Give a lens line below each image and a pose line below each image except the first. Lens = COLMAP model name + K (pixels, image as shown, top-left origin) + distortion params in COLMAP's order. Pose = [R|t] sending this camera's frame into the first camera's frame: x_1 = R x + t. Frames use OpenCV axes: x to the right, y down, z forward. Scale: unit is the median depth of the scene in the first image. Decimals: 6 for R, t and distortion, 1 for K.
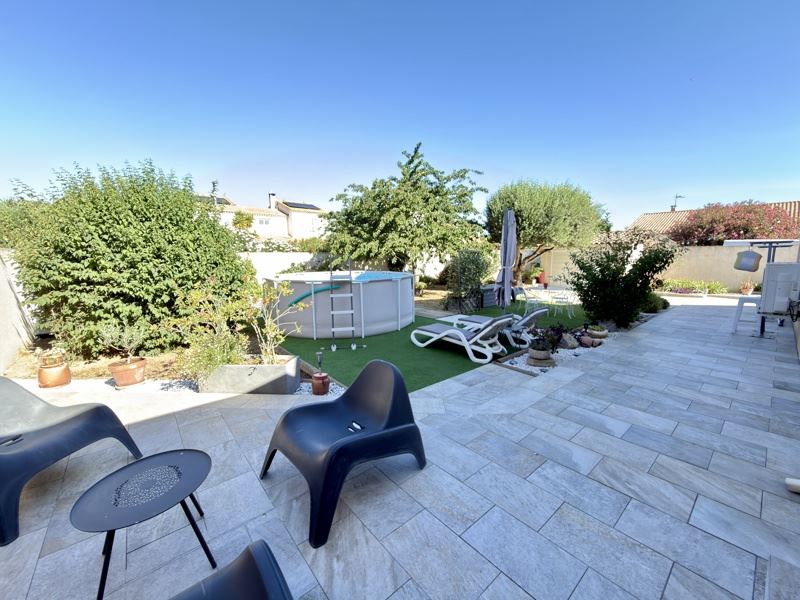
lens RADIAL K [[316.5, 0, 400.7], [0, 316.5, 298.9], [0, 0, 1]] dist [0.000342, 0.000399]
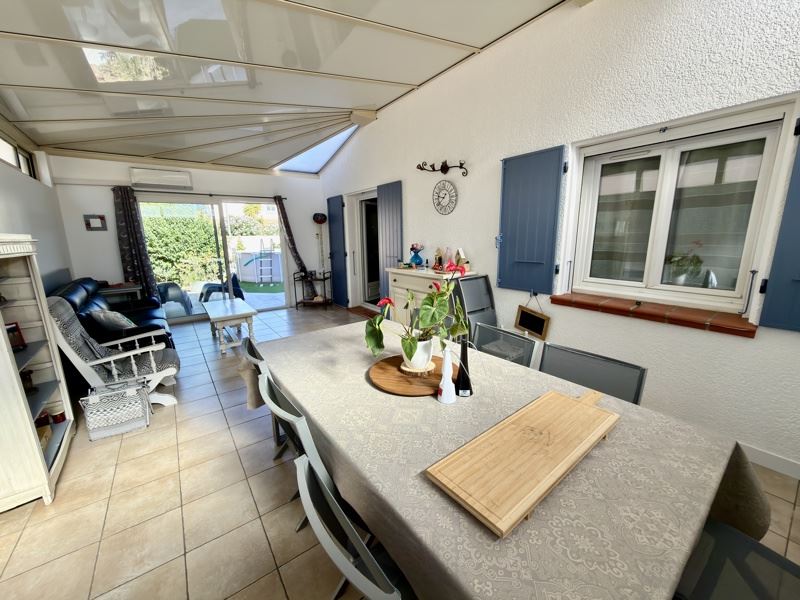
lens RADIAL K [[316.5, 0, 400.9], [0, 316.5, 300.5], [0, 0, 1]] dist [0.000342, 0.000399]
pose [[0.996601, 0.008495, -0.081944, 0.999693], [-0.002851, 0.997631, 0.068740, 0.128464], [0.082334, -0.068273, 0.994264, -1.126716]]
